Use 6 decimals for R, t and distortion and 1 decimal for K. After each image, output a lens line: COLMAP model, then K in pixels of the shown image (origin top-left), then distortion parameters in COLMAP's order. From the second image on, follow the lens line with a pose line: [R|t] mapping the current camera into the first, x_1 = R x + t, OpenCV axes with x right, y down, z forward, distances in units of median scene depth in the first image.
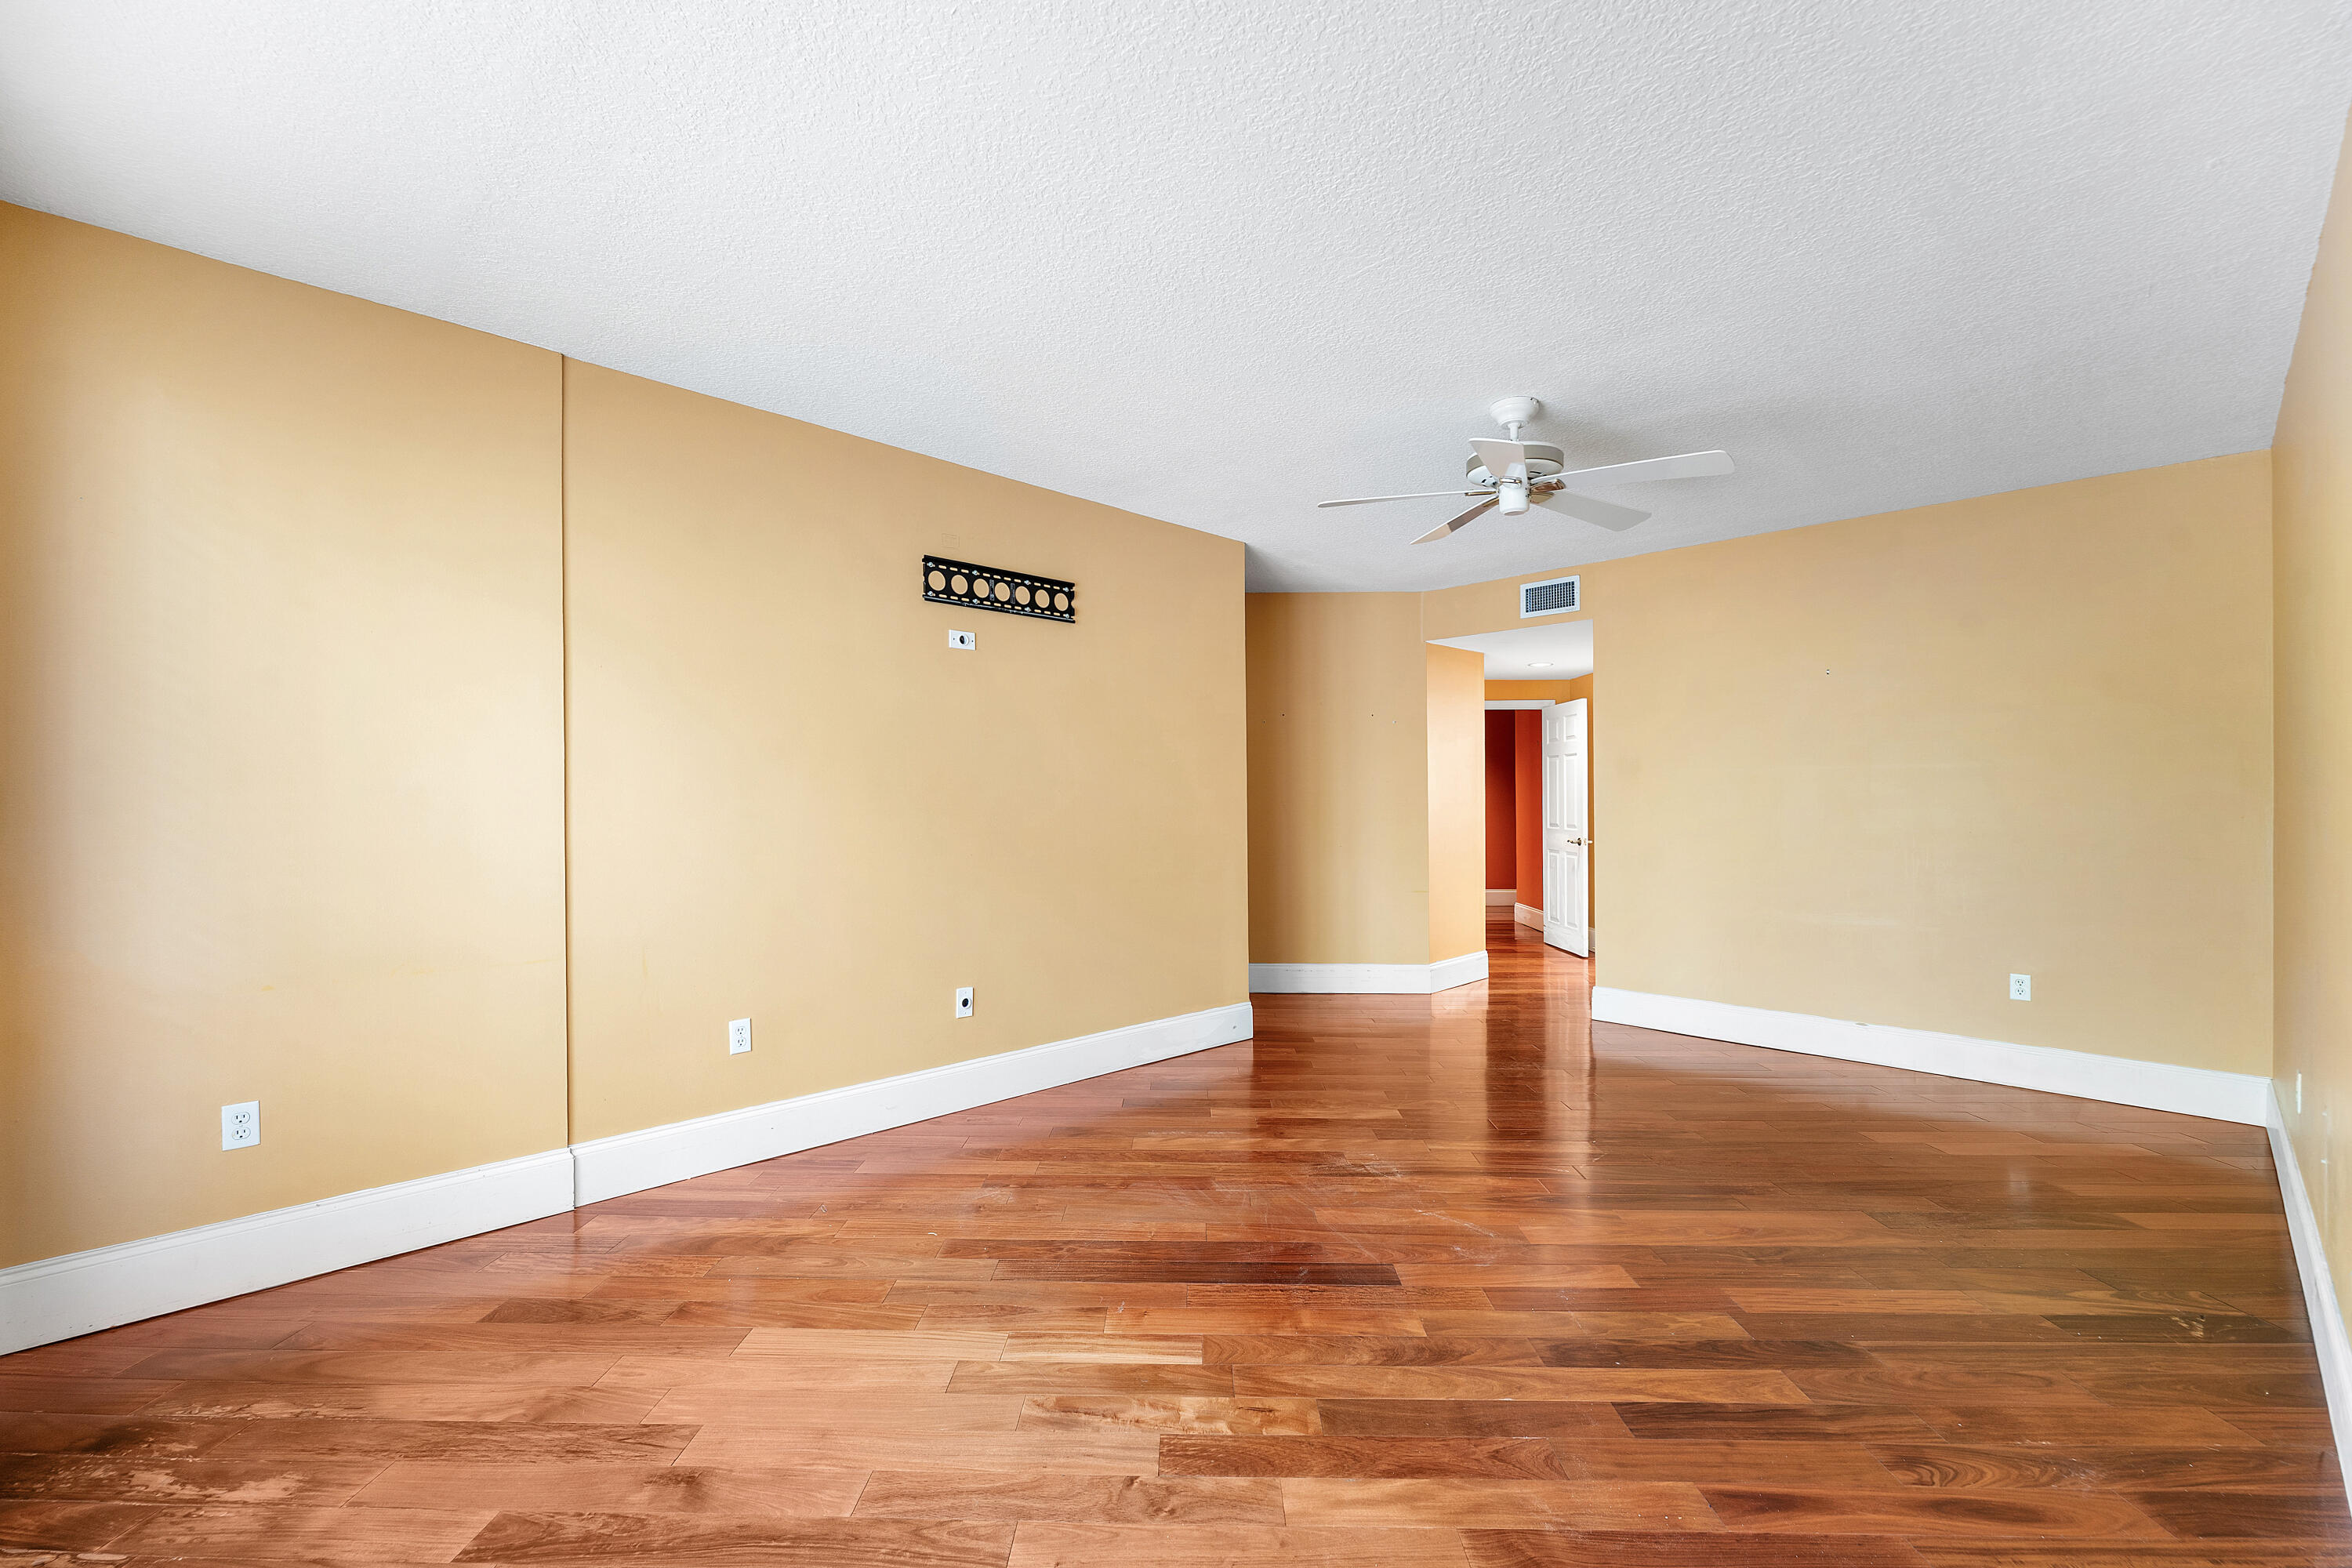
lens RADIAL K [[979.4, 0, 1179.1], [0, 979.4, 802.6], [0, 0, 1]] dist [0.000388, 0.000156]
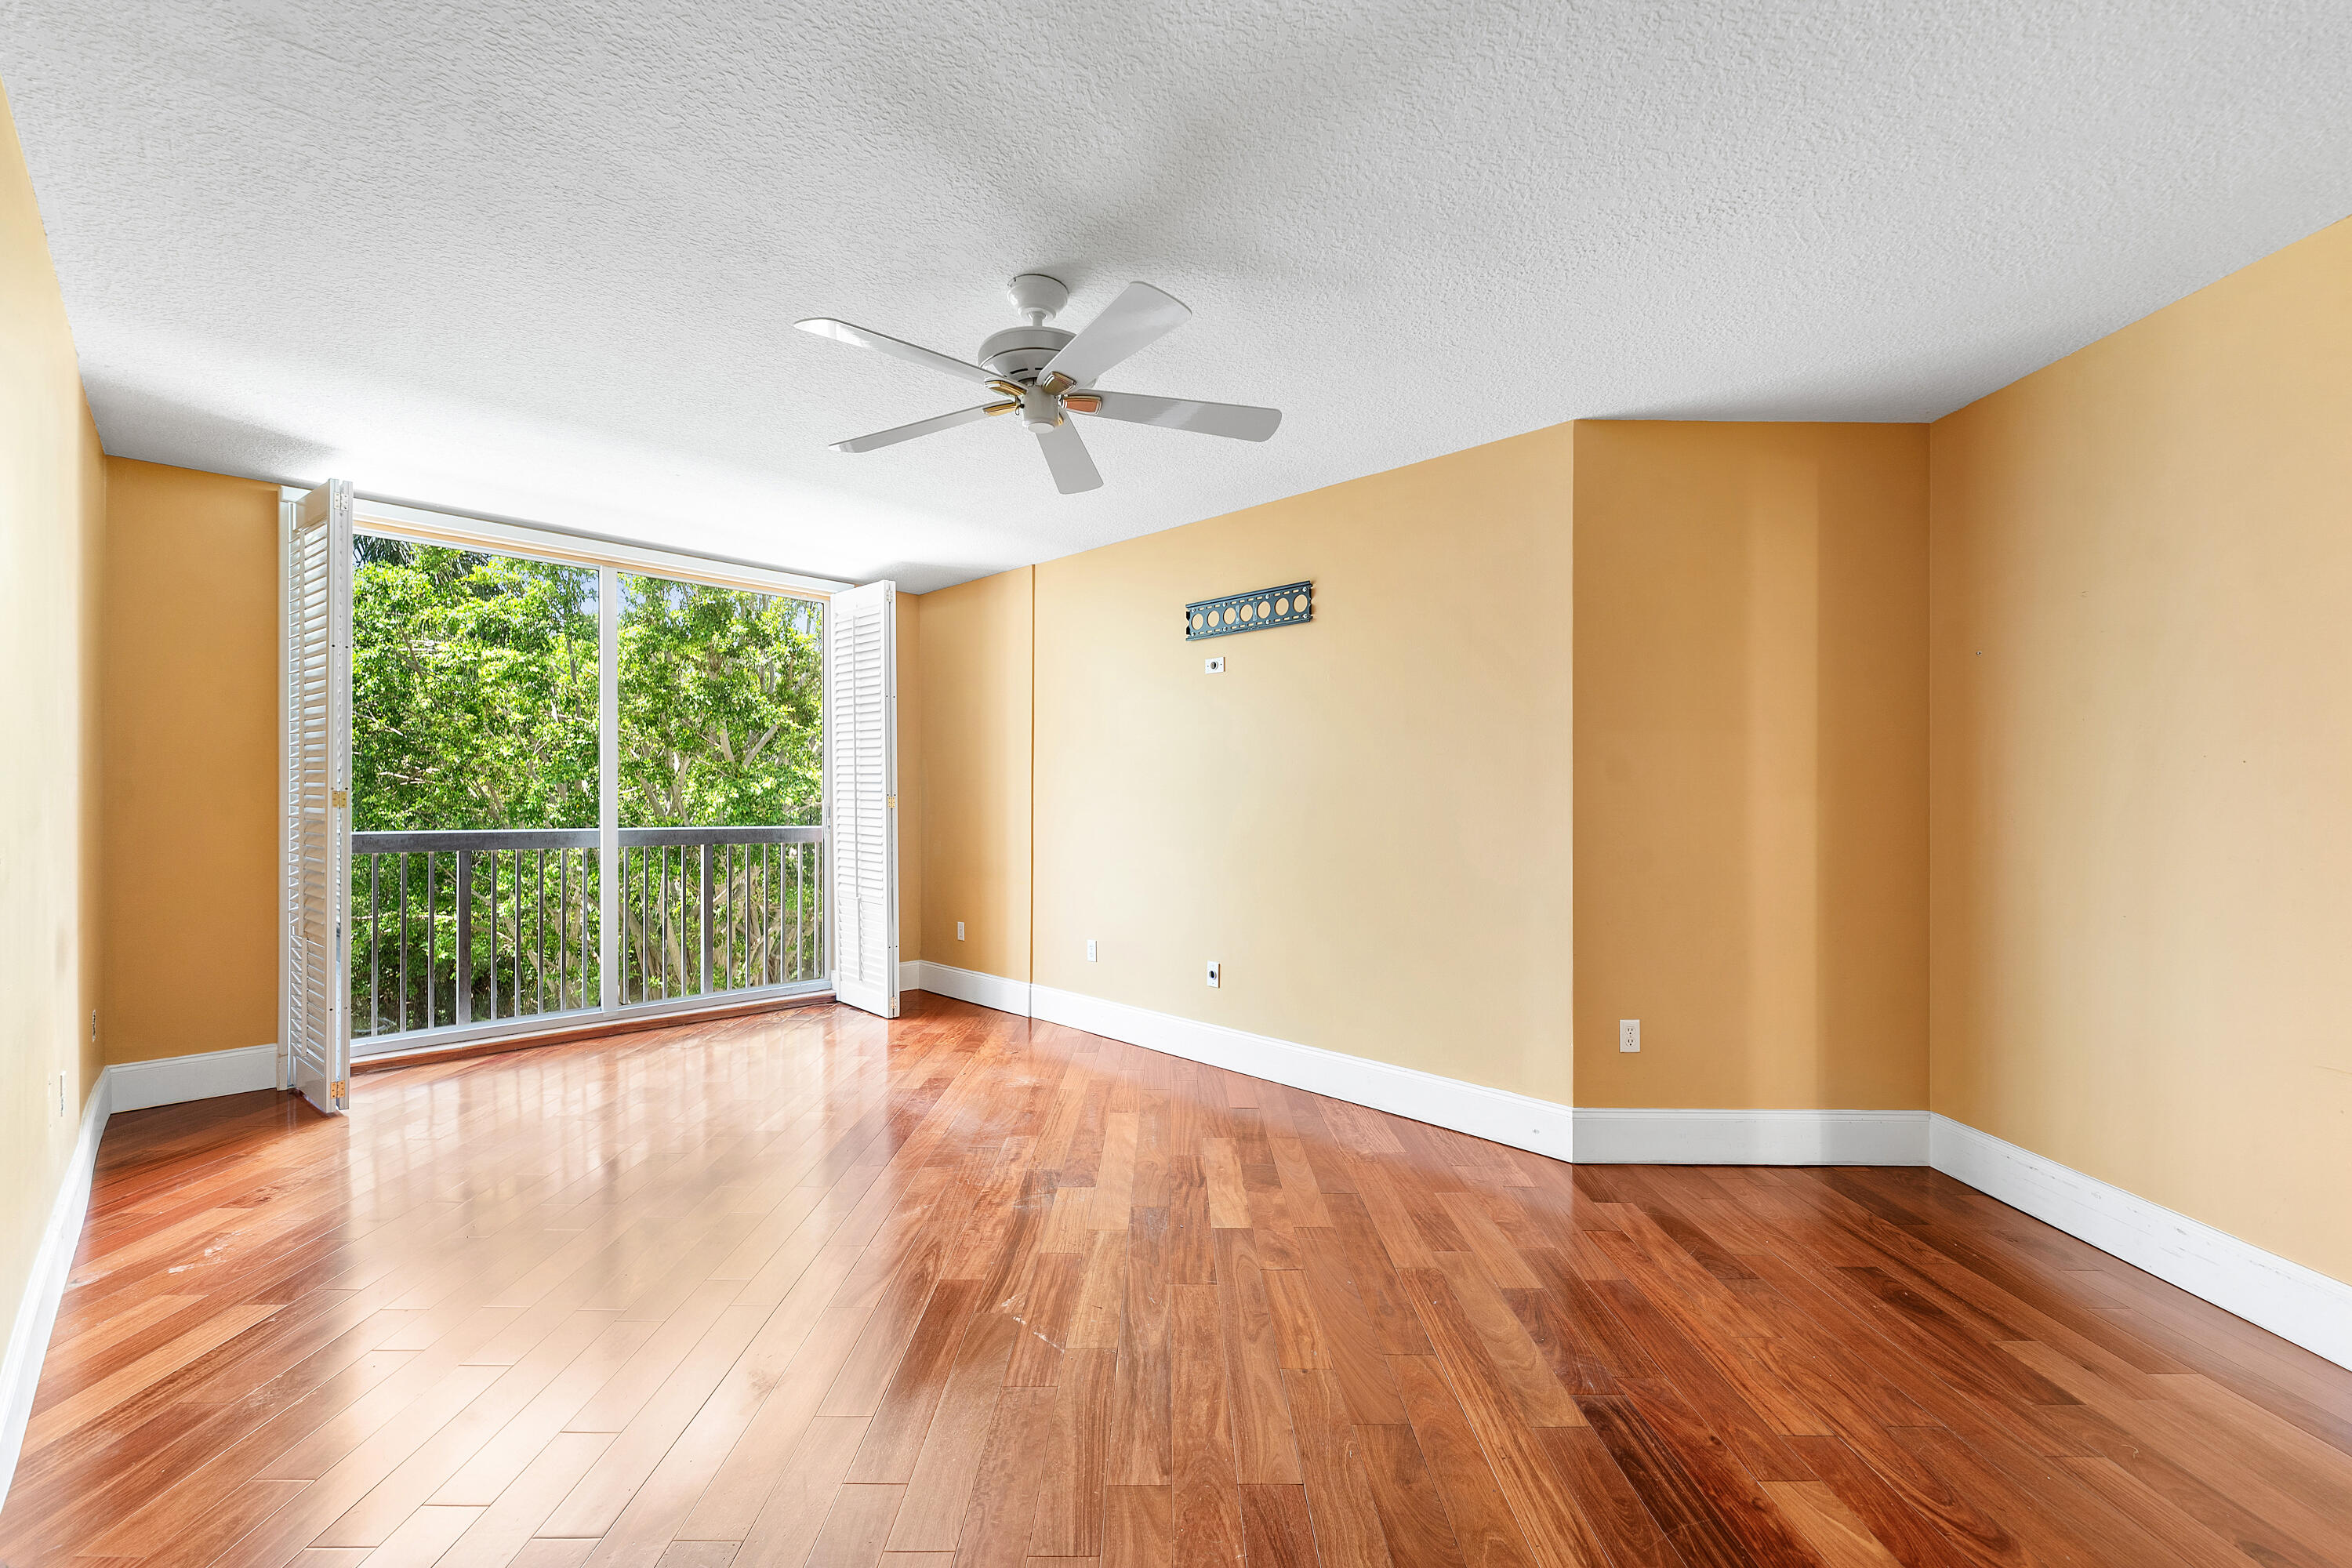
lens RADIAL K [[979.4, 0, 1179.1], [0, 979.4, 802.6], [0, 0, 1]] dist [0.000388, 0.000156]
pose [[0.018894, 0.003294, -0.999816, 0.882420], [-0.008824, 0.999956, 0.003128, -0.004337], [0.999783, 0.008763, 0.018922, 0.865930]]
